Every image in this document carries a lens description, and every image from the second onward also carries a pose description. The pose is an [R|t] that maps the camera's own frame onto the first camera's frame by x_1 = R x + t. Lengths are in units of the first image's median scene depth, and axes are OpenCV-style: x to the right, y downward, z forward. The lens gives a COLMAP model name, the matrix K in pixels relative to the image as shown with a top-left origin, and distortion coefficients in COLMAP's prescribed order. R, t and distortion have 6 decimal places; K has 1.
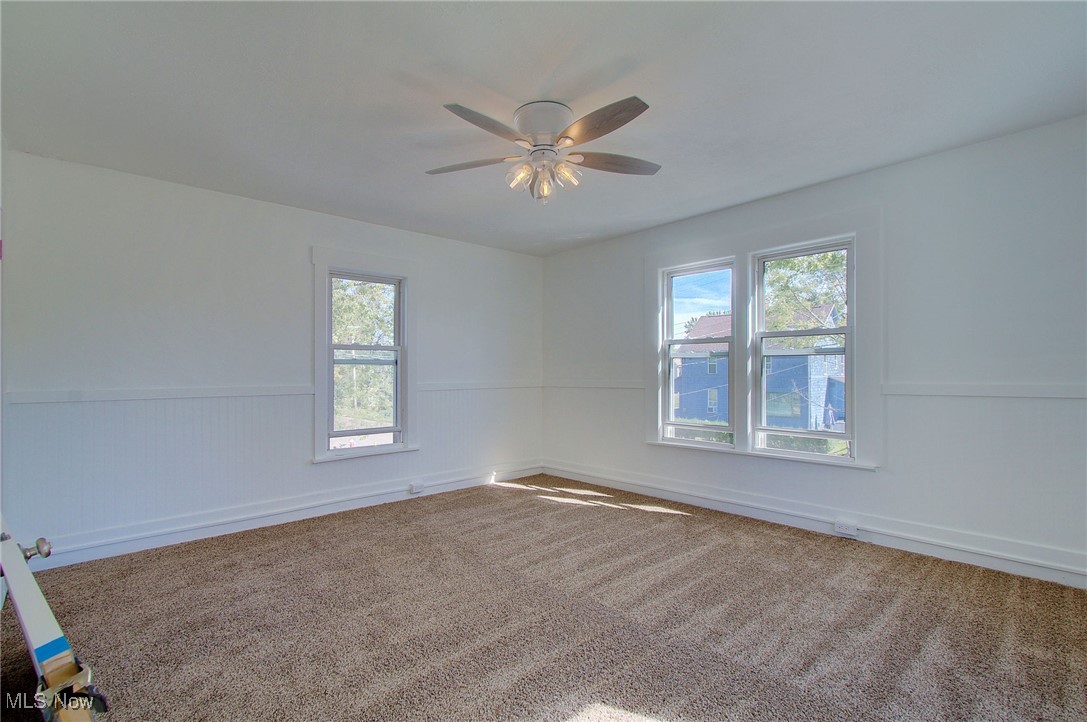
lens RADIAL K [[491.3, 0, 540.6], [0, 491.3, 367.2], [0, 0, 1]] dist [0.000821, 0.000296]
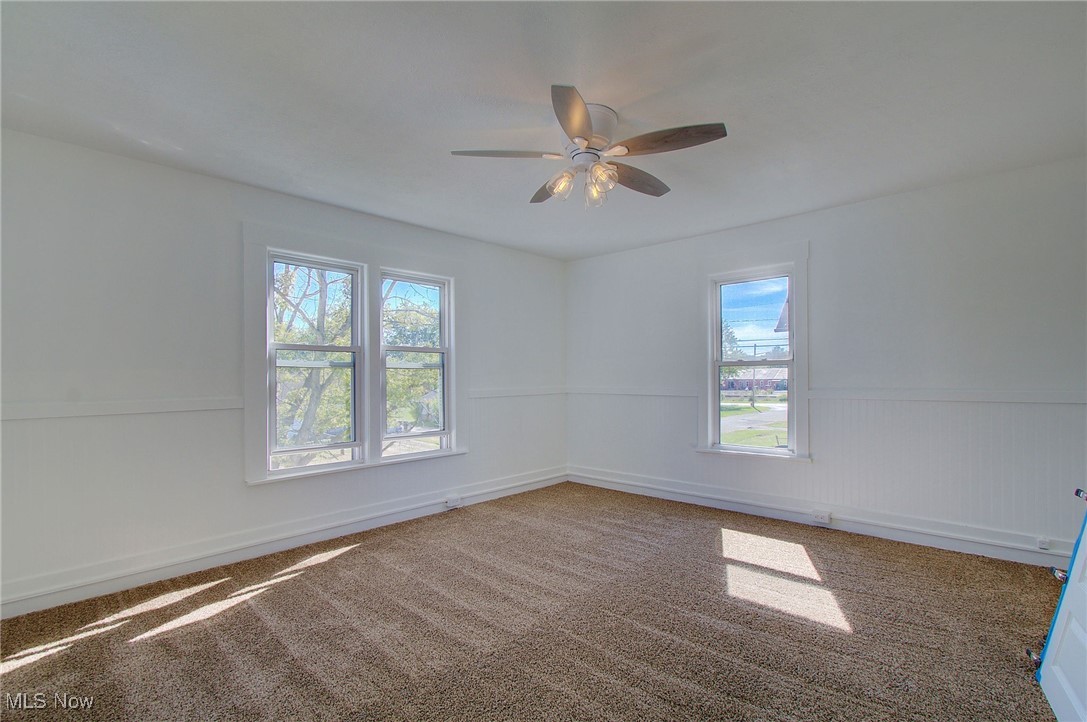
lens RADIAL K [[496.2, 0, 537.6], [0, 496.2, 353.3], [0, 0, 1]] dist [0.001573, 0.000824]
pose [[-0.057171, 0.055629, 0.996813, -0.633032], [0.003072, 0.998452, -0.055544, 0.006088], [-0.998360, -0.000113, -0.057253, 0.734753]]
